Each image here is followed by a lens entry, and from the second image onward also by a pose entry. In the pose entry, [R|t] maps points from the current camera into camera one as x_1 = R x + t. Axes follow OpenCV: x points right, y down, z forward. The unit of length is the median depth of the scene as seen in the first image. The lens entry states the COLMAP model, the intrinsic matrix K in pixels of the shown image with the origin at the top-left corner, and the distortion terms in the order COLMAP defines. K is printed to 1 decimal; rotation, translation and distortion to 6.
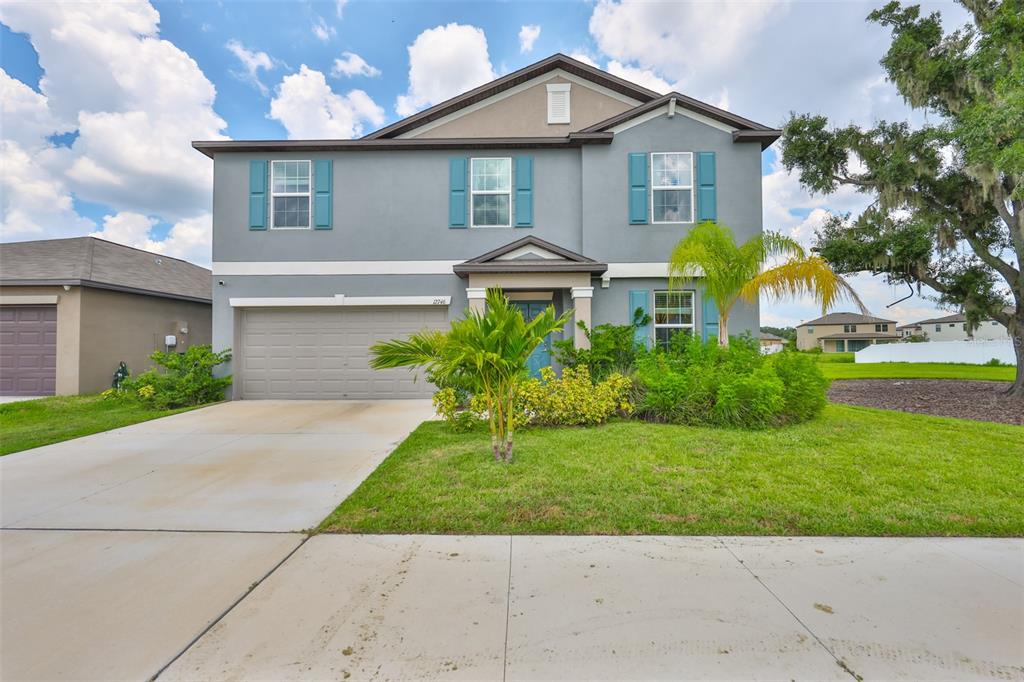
lens RADIAL K [[424.7, 0, 518.2], [0, 424.7, 337.5], [0, 0, 1]] dist [-0.000375, 0.000208]
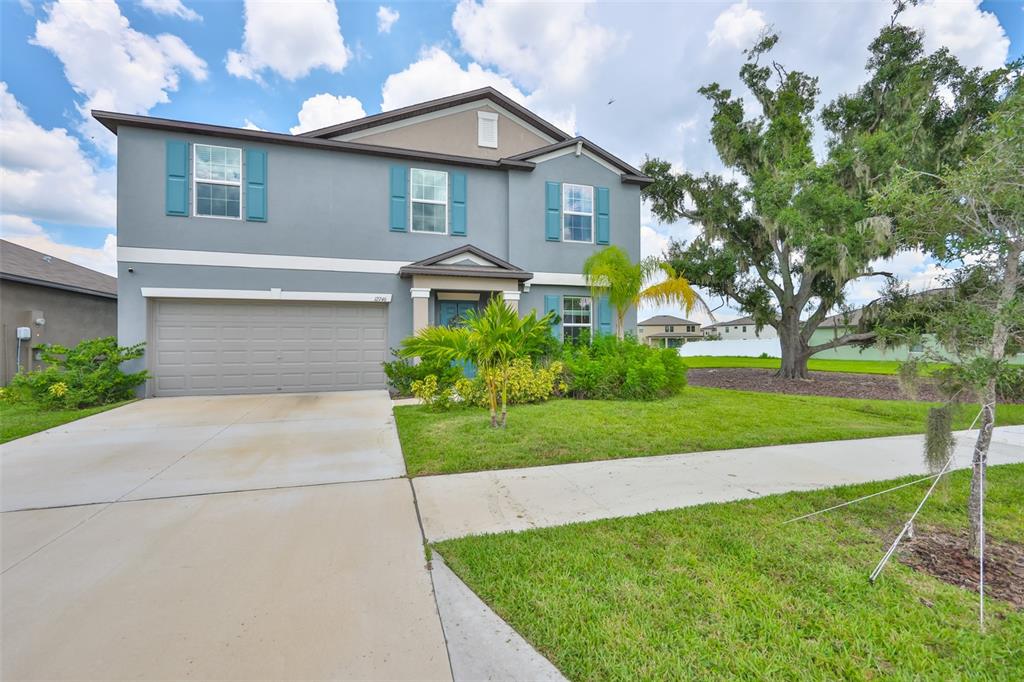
lens RADIAL K [[424.5, 0, 512.0], [0, 424.5, 341.0], [0, 0, 1]] dist [-0.001195, -0.000016]
pose [[0.951096, 0.004181, 0.308866, -0.198587], [-0.008820, 0.999868, 0.013624, 0.003776], [-0.308768, -0.015682, 0.951008, -0.121751]]
